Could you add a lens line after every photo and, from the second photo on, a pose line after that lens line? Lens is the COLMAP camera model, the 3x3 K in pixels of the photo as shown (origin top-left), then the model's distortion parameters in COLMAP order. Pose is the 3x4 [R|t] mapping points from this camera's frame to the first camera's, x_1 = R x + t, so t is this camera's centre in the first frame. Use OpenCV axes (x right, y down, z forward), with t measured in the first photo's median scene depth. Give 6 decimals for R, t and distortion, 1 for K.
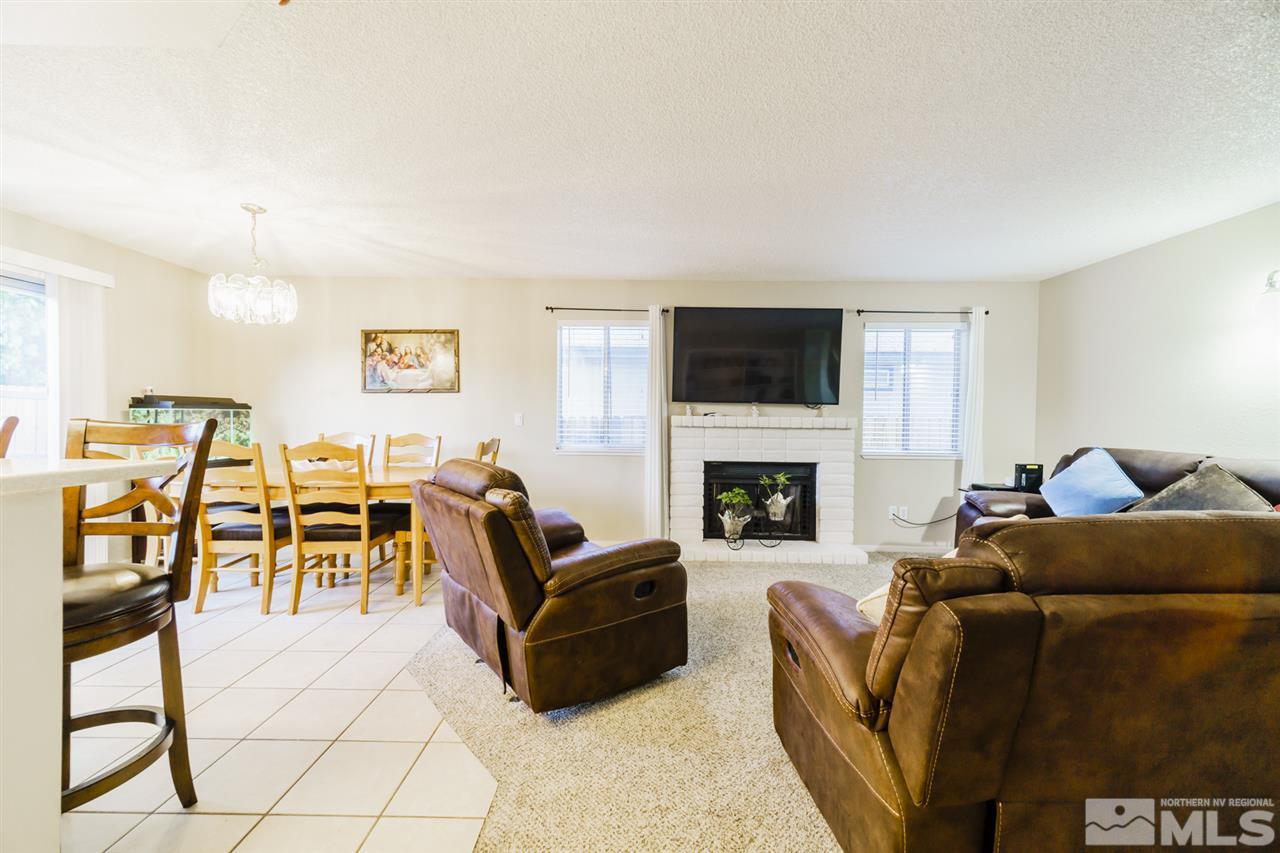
lens RADIAL K [[499.4, 0, 634.6], [0, 499.4, 426.2], [0, 0, 1]] dist [0.014554, -0.003679]
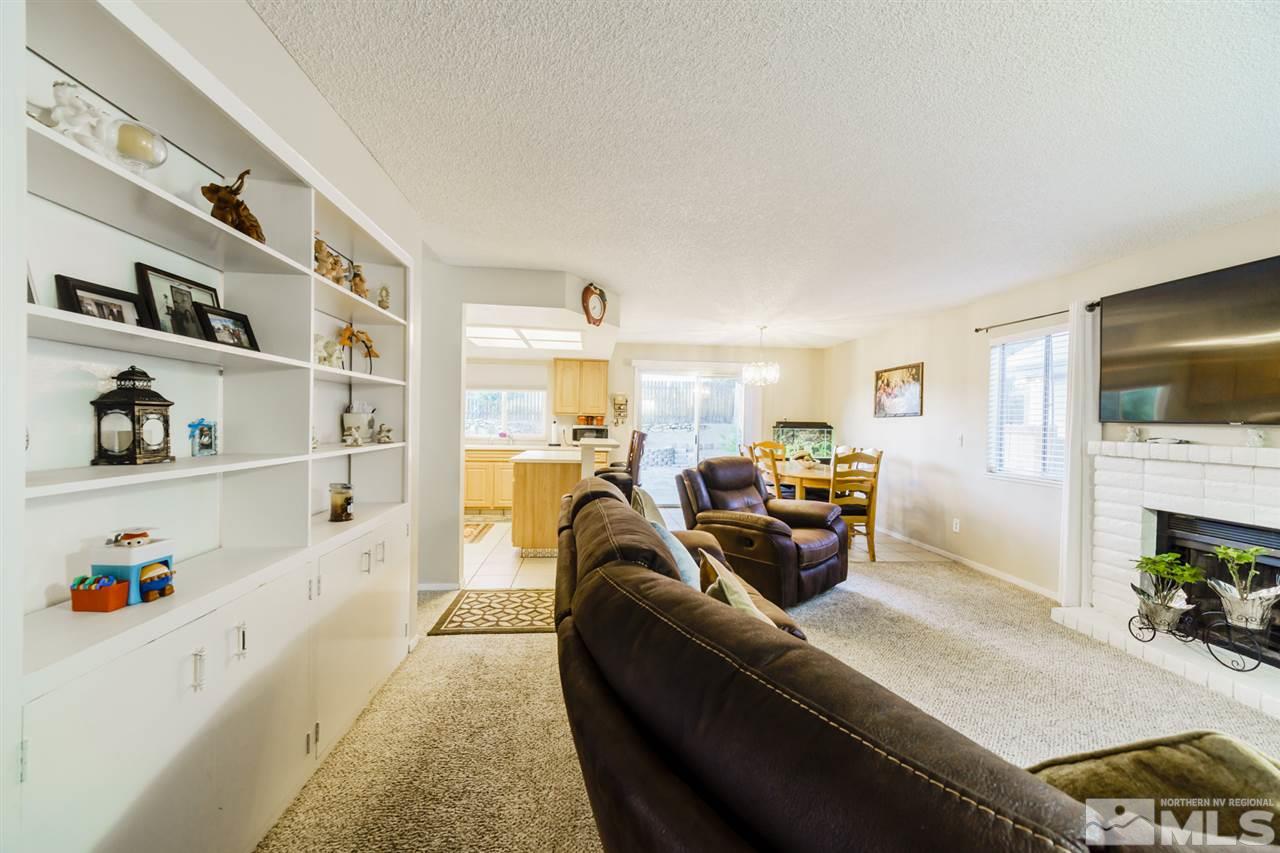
lens RADIAL K [[499.4, 0, 634.6], [0, 499.4, 426.2], [0, 0, 1]] dist [0.014554, -0.003679]
pose [[0.095601, 0.000512, -0.995420, 0.774949], [-0.037744, 0.999283, -0.003111, -0.014256], [0.994704, 0.037869, 0.095552, 0.227189]]
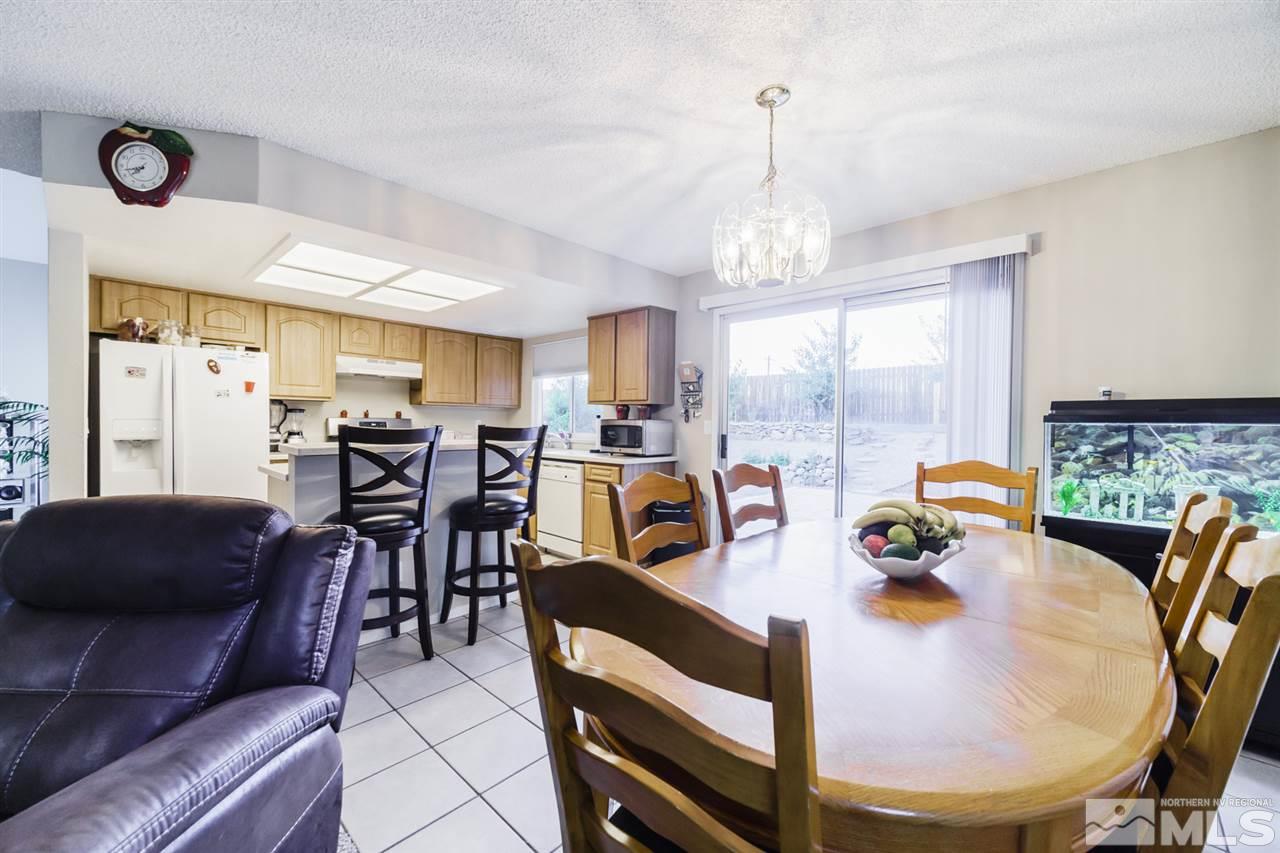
lens RADIAL K [[499.4, 0, 634.6], [0, 499.4, 426.2], [0, 0, 1]] dist [0.014554, -0.003679]
pose [[-0.681323, -0.012142, -0.731882, -0.125843], [-0.033035, 0.999354, 0.014174, -0.019265], [0.731237, 0.033835, -0.681284, 0.890463]]
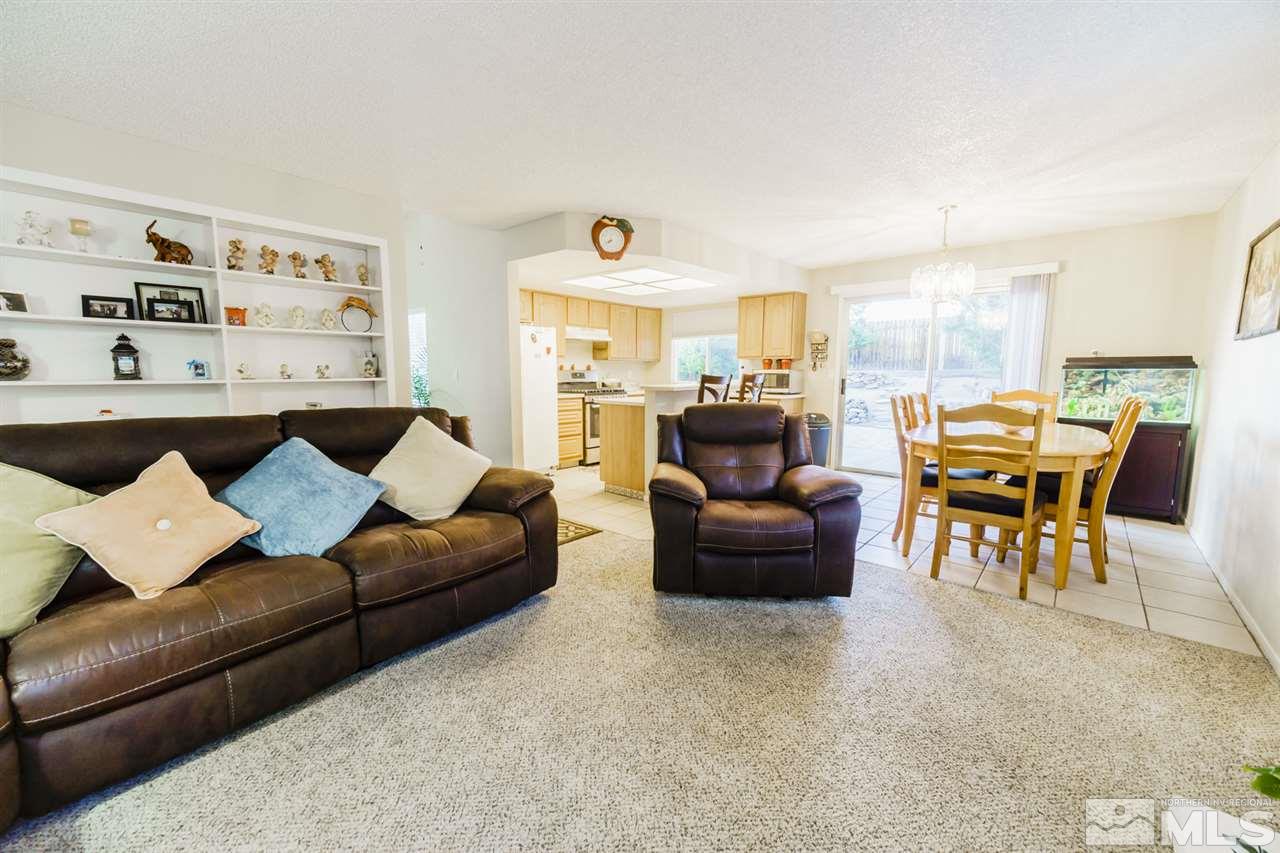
lens RADIAL K [[499.4, 0, 634.6], [0, 499.4, 426.2], [0, 0, 1]] dist [0.014554, -0.003679]
pose [[-0.660112, 0.071093, -0.747795, 0.501637], [-0.023859, 0.993025, 0.115468, -0.012637], [0.750788, 0.094063, -0.653812, 0.872833]]
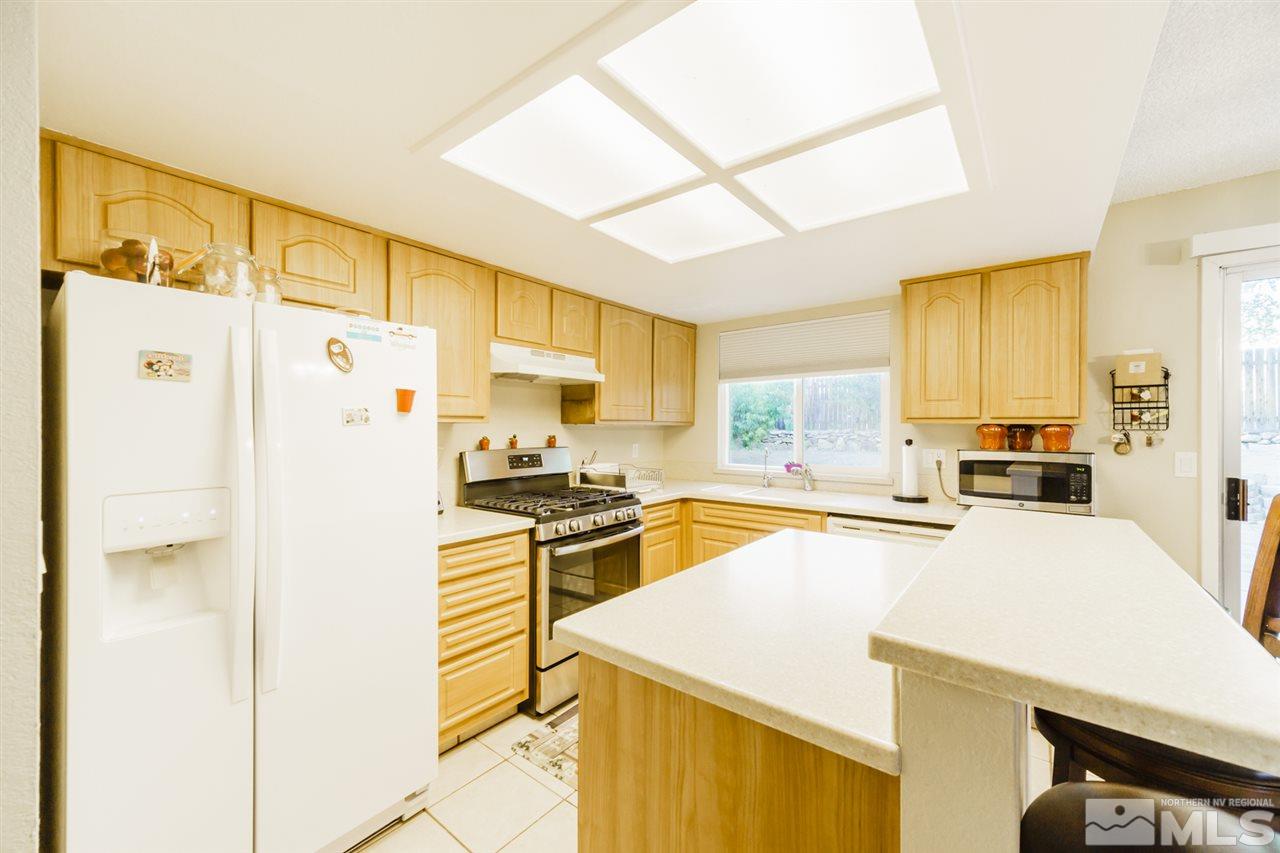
lens RADIAL K [[499.4, 0, 634.6], [0, 499.4, 426.2], [0, 0, 1]] dist [0.014554, -0.003679]
pose [[-0.620639, -0.012335, -0.784000, -0.111724], [-0.022472, 0.999745, 0.002061, -0.036400], [0.783775, 0.018897, -0.620758, 0.248377]]
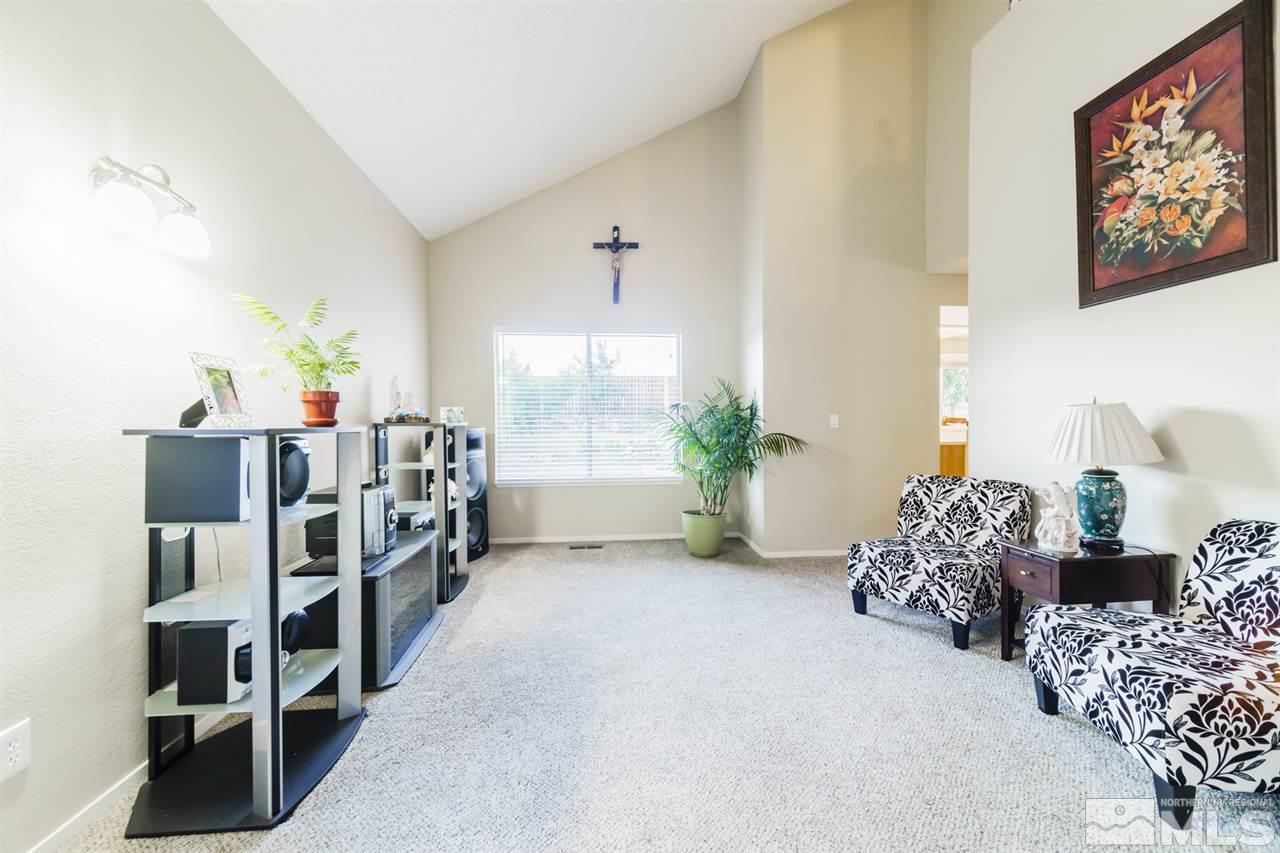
lens RADIAL K [[499.4, 0, 634.6], [0, 499.4, 426.2], [0, 0, 1]] dist [0.014554, -0.003679]
pose [[0.091447, 0.003772, -0.995803, 0.835295], [-0.012475, 0.999919, 0.002642, 0.026392], [0.995732, 0.012181, 0.091487, -0.672666]]
